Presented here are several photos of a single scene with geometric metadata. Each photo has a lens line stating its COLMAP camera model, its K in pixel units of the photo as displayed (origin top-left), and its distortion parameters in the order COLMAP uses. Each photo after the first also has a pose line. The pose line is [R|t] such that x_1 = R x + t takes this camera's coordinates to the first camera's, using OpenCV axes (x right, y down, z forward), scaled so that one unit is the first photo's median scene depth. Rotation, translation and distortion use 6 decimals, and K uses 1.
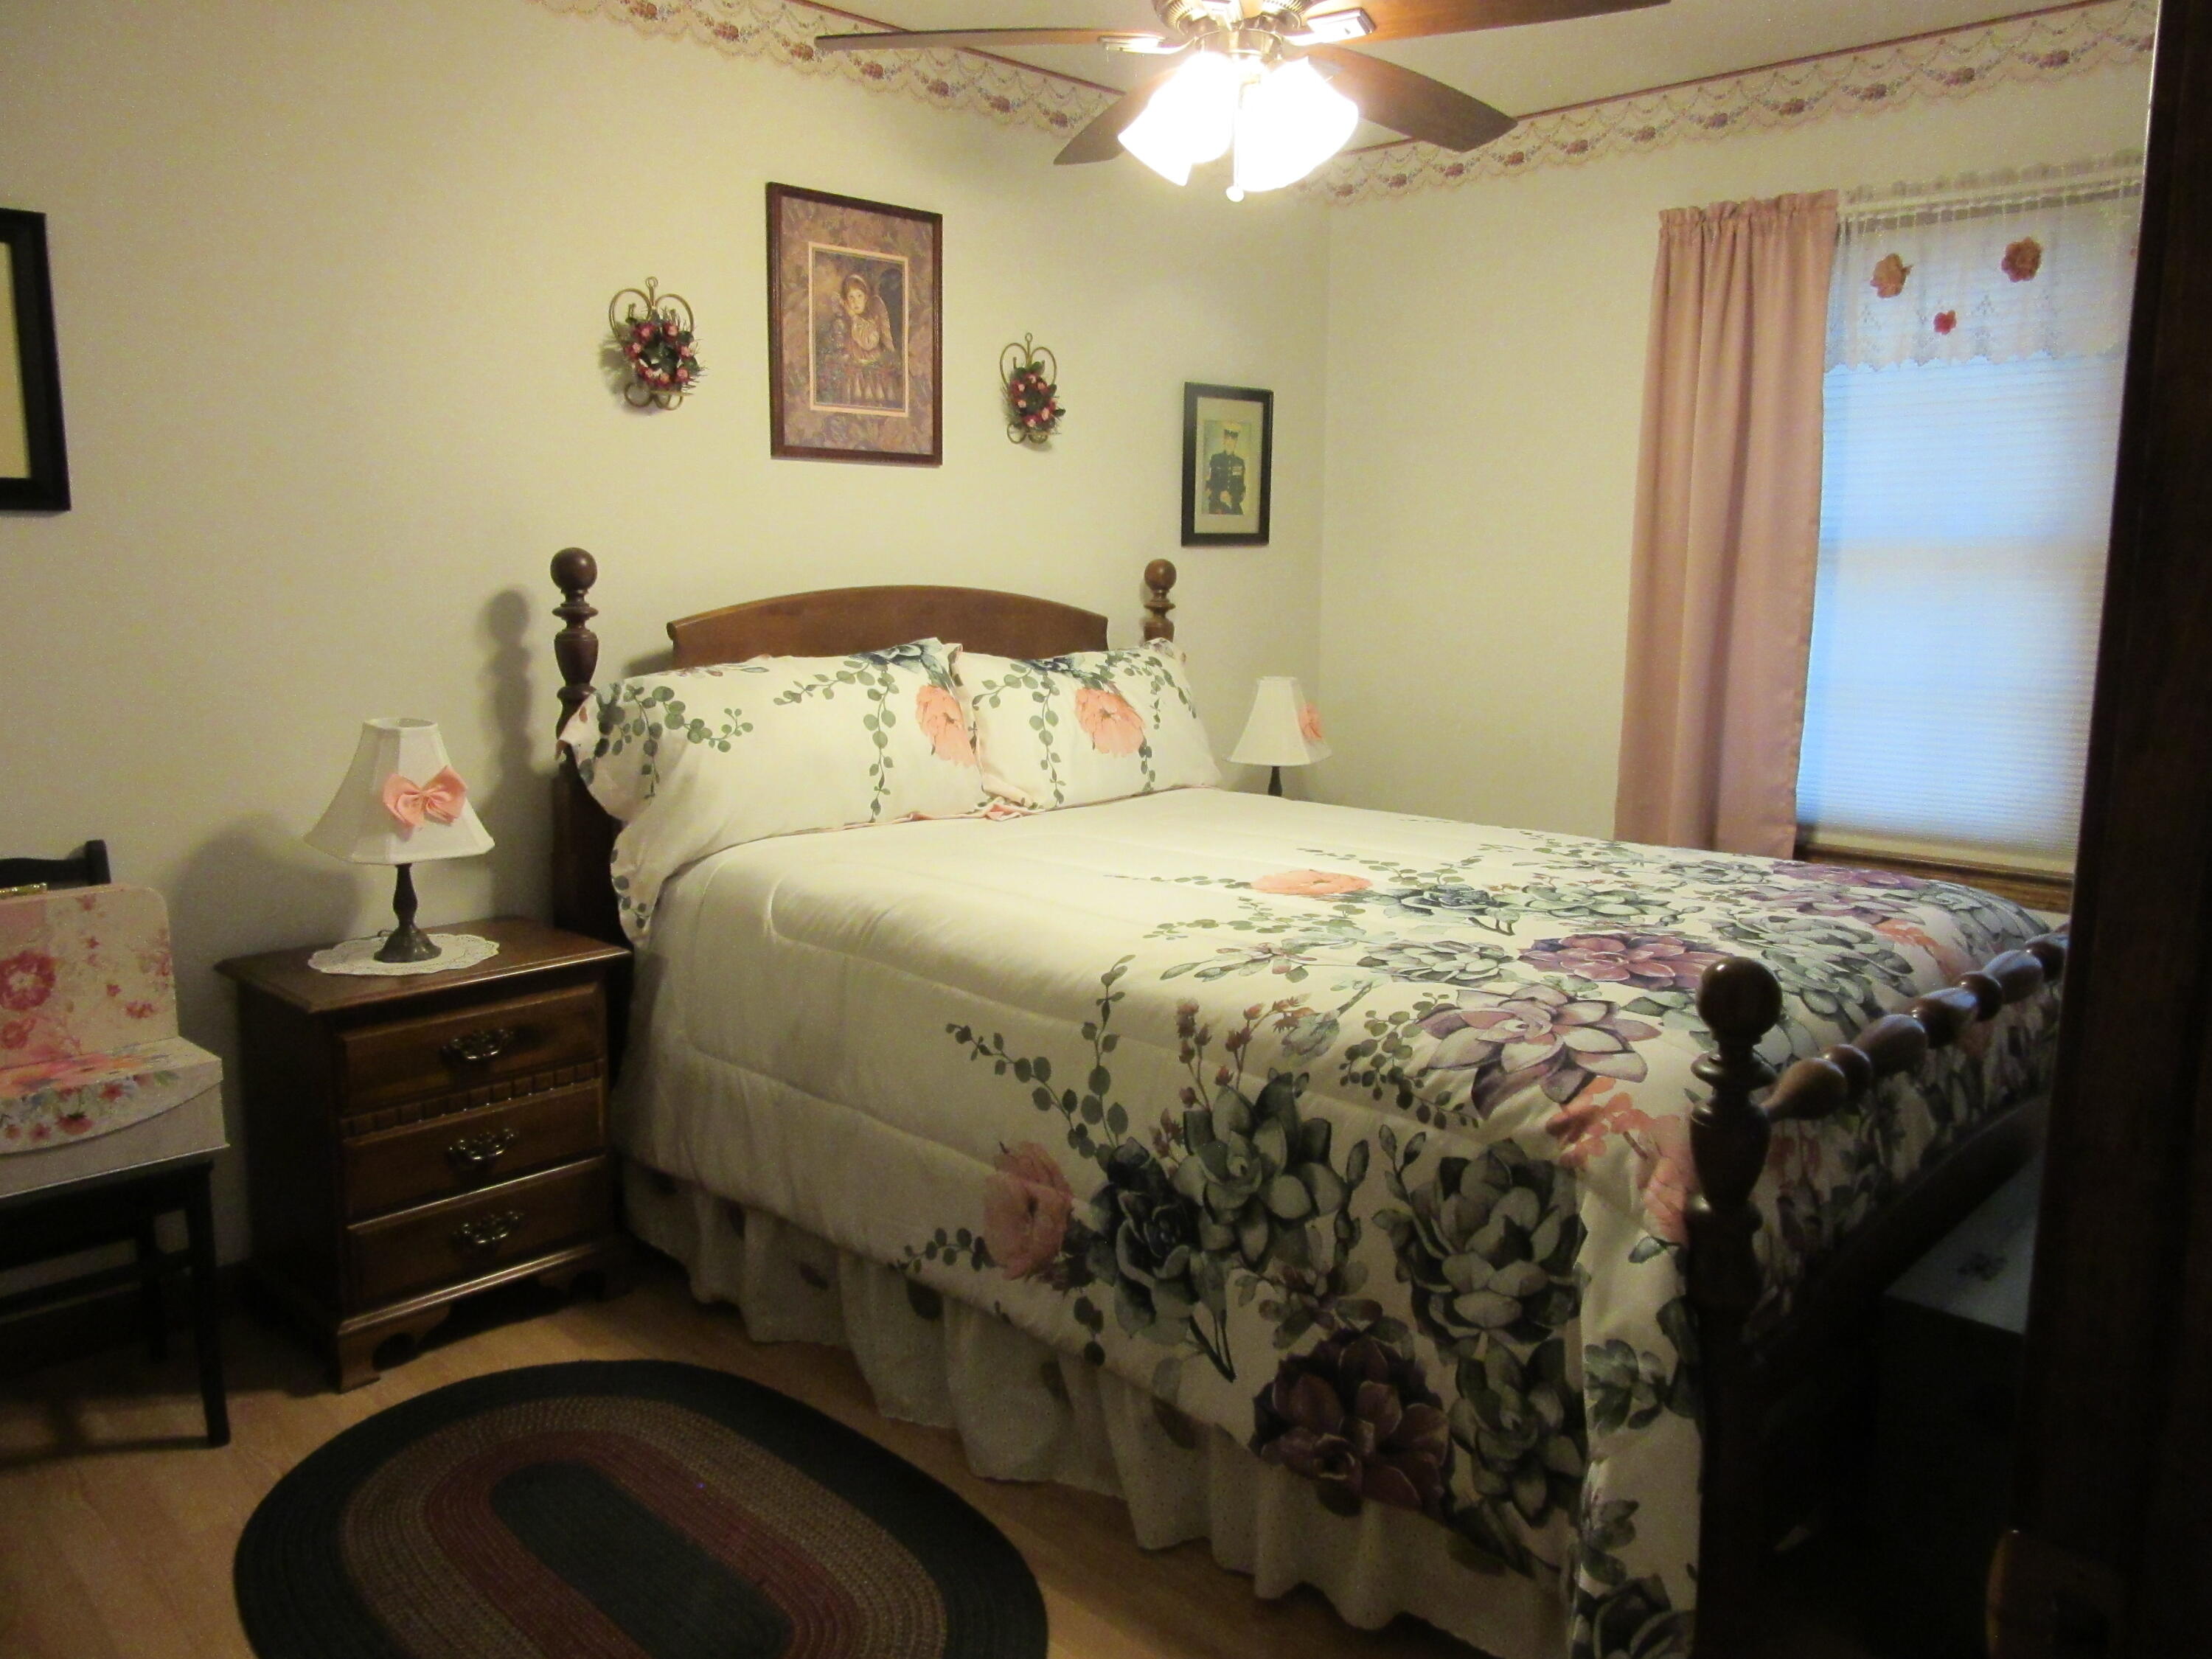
lens RADIAL K [[1662.8, 0, 1090.8], [0, 1662.8, 836.2], [0, 0, 1]] dist [-0.029739, 0.025362]
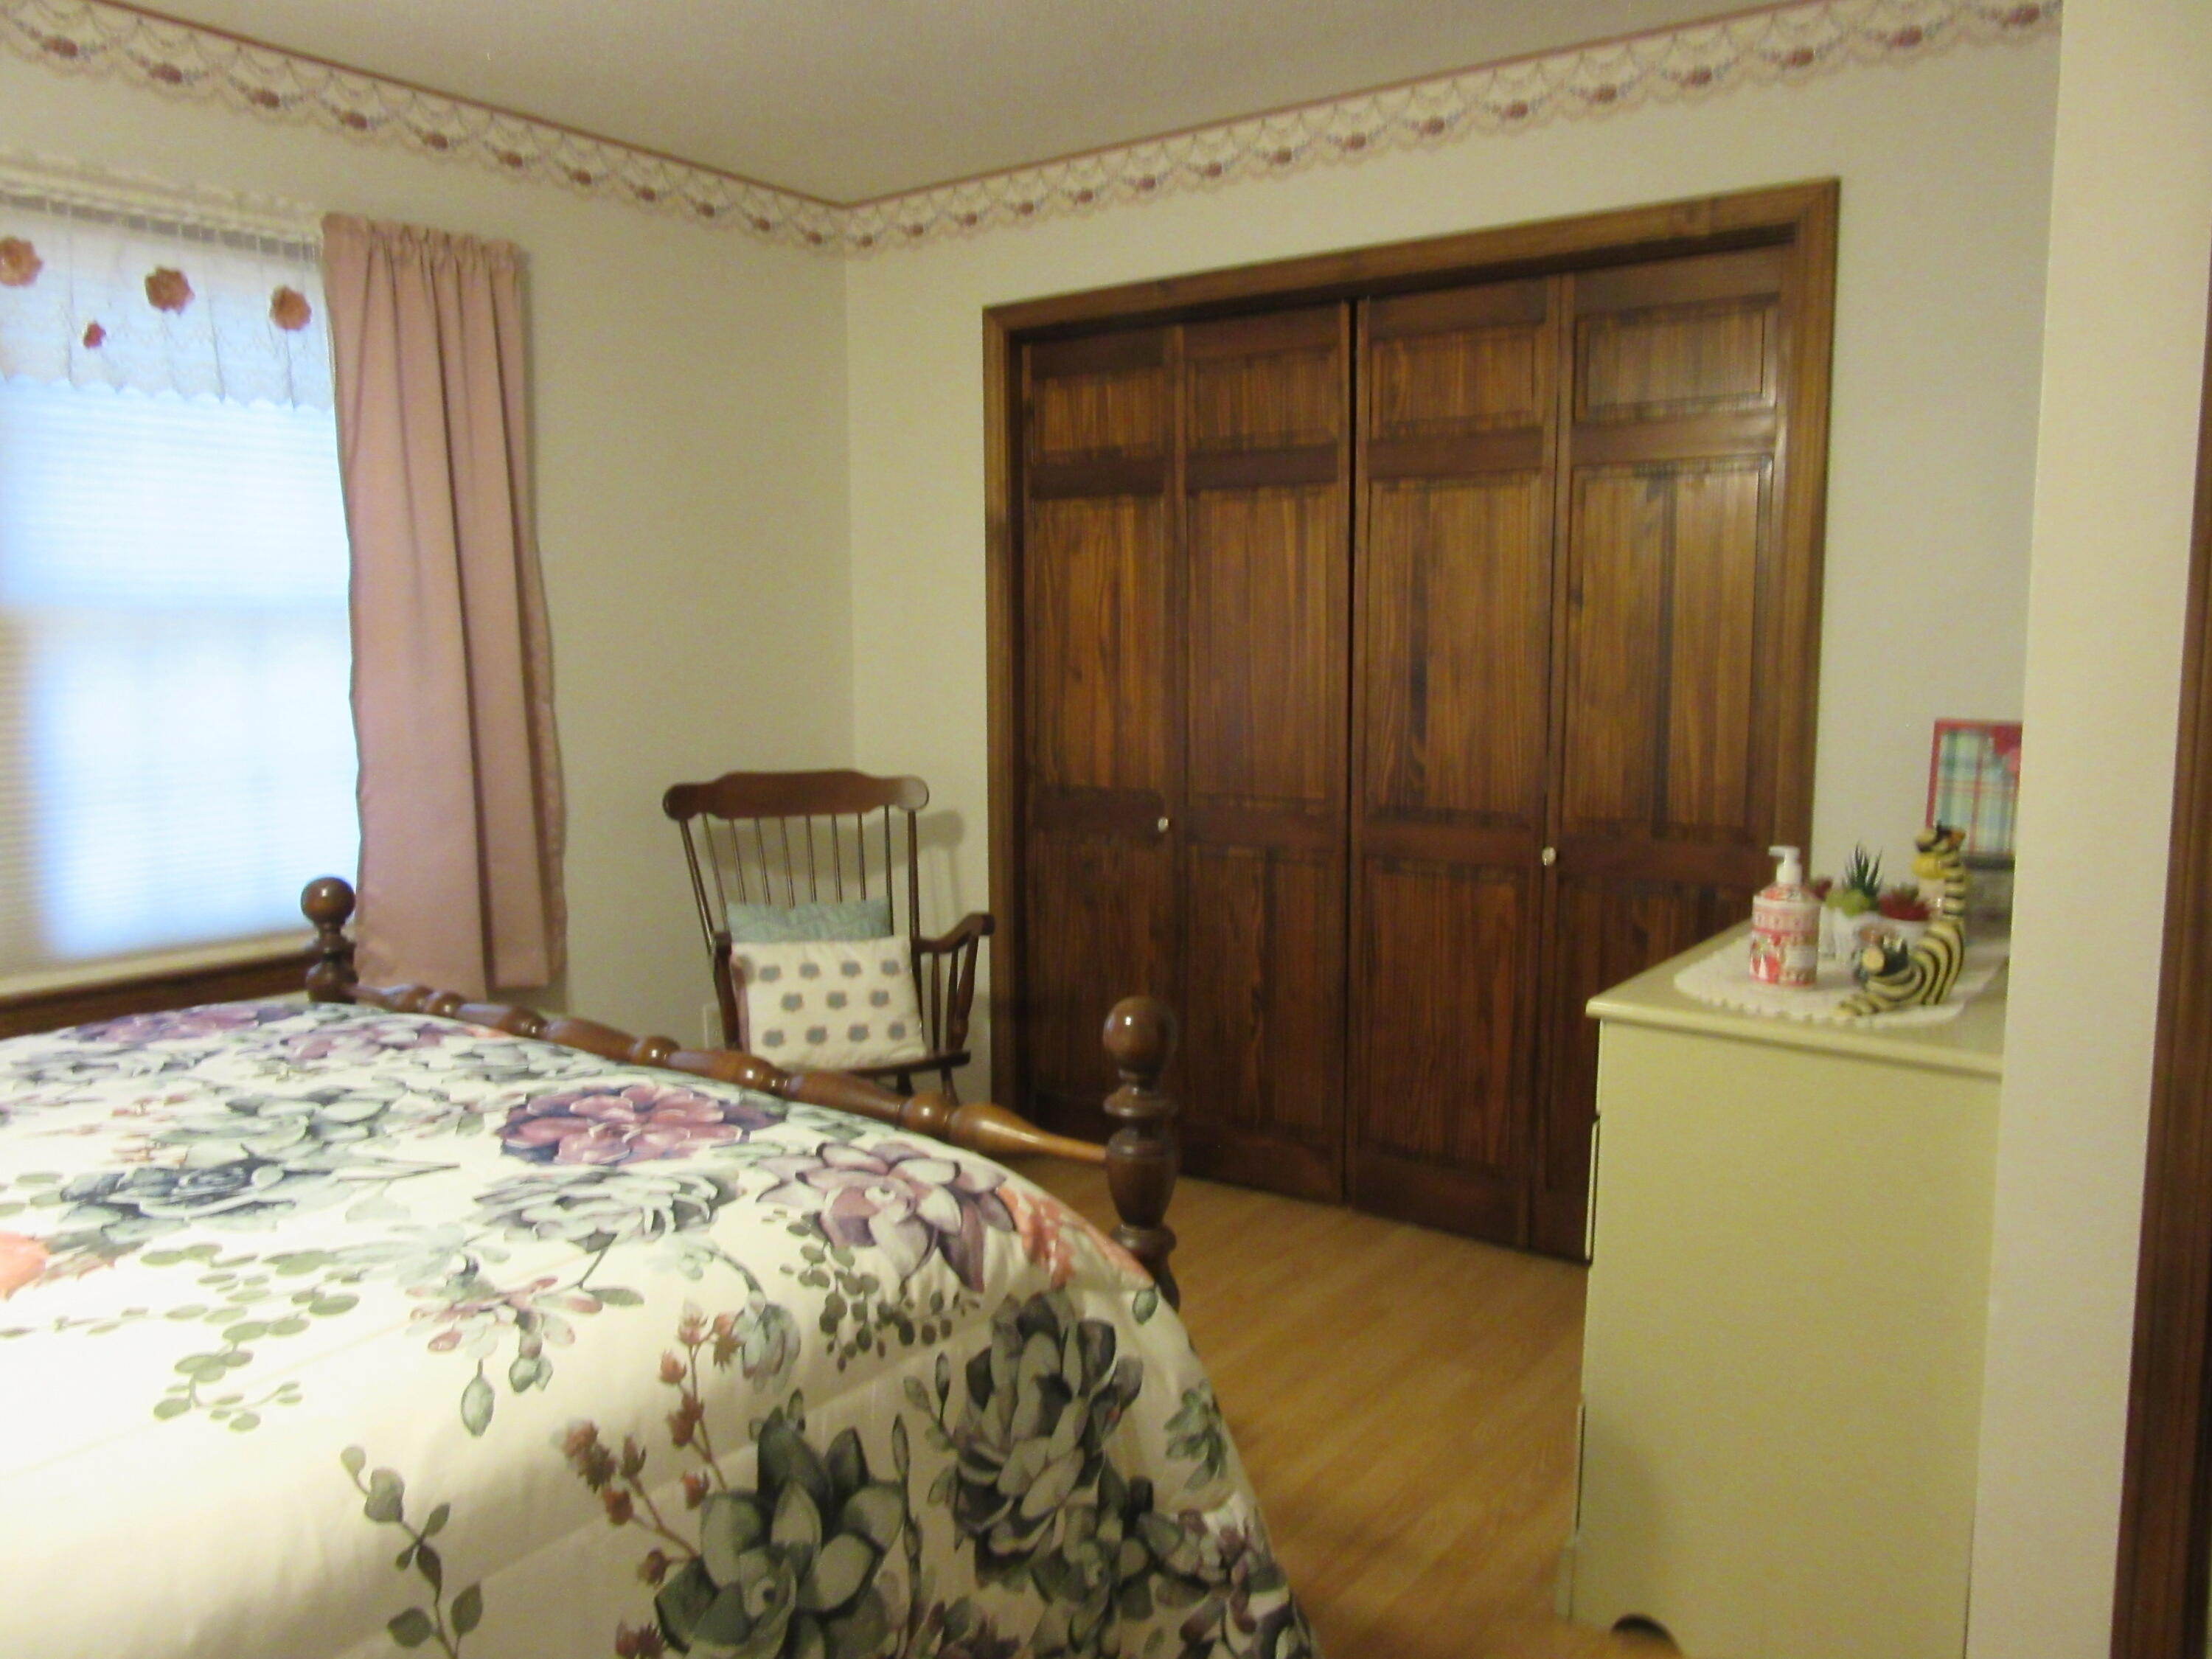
lens RADIAL K [[1662.8, 0, 1090.5], [0, 1662.8, 828.0], [0, 0, 1]] dist [-0.029739, 0.025362]
pose [[-0.159402, -0.117906, 0.980147, -0.527099], [0.164272, 0.975833, 0.144103, -0.158752], [-0.973450, 0.183981, -0.136181, 0.951207]]
